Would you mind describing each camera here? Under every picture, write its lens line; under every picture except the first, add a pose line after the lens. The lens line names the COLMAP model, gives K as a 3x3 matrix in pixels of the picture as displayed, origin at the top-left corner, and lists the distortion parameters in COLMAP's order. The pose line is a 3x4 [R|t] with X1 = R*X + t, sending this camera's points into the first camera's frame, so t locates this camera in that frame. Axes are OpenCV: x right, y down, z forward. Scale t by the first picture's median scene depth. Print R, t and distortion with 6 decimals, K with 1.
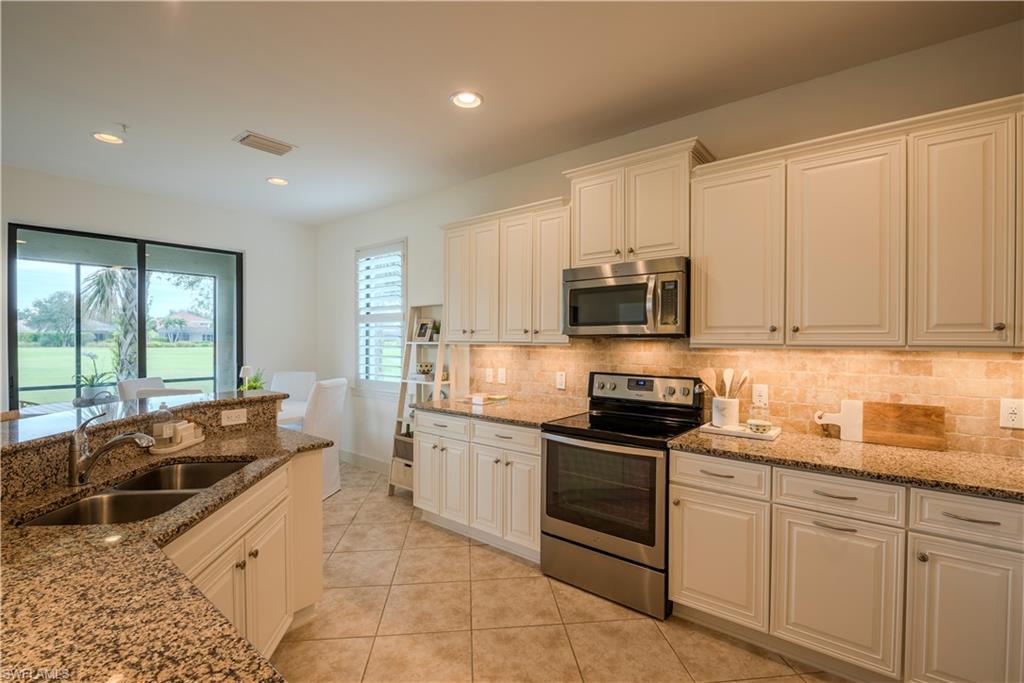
lens RADIAL K [[461.2, 0, 512.7], [0, 461.2, 345.9], [0, 0, 1]] dist [0.000315, -0.000261]
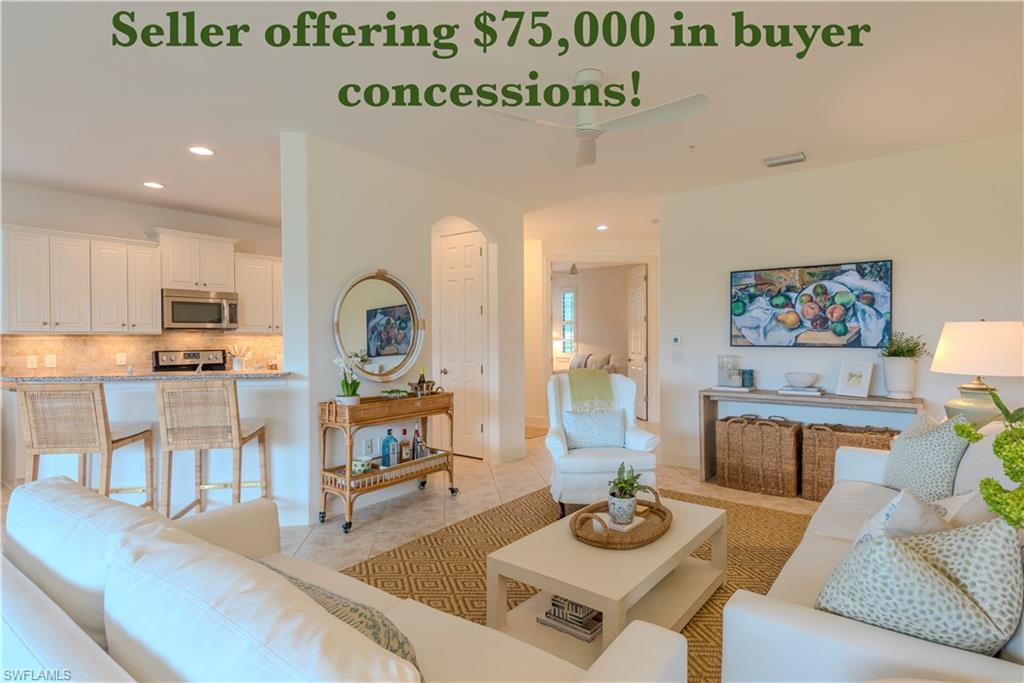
lens RADIAL K [[556.8, 0, 512.9], [0, 556.8, 340.9], [0, 0, 1]] dist [-0.000152, -0.000158]
pose [[-0.026635, -0.005501, 0.999630, -1.782322], [0.021144, 0.999758, 0.006065, 0.035399], [-0.999422, 0.021297, -0.026512, -0.186766]]
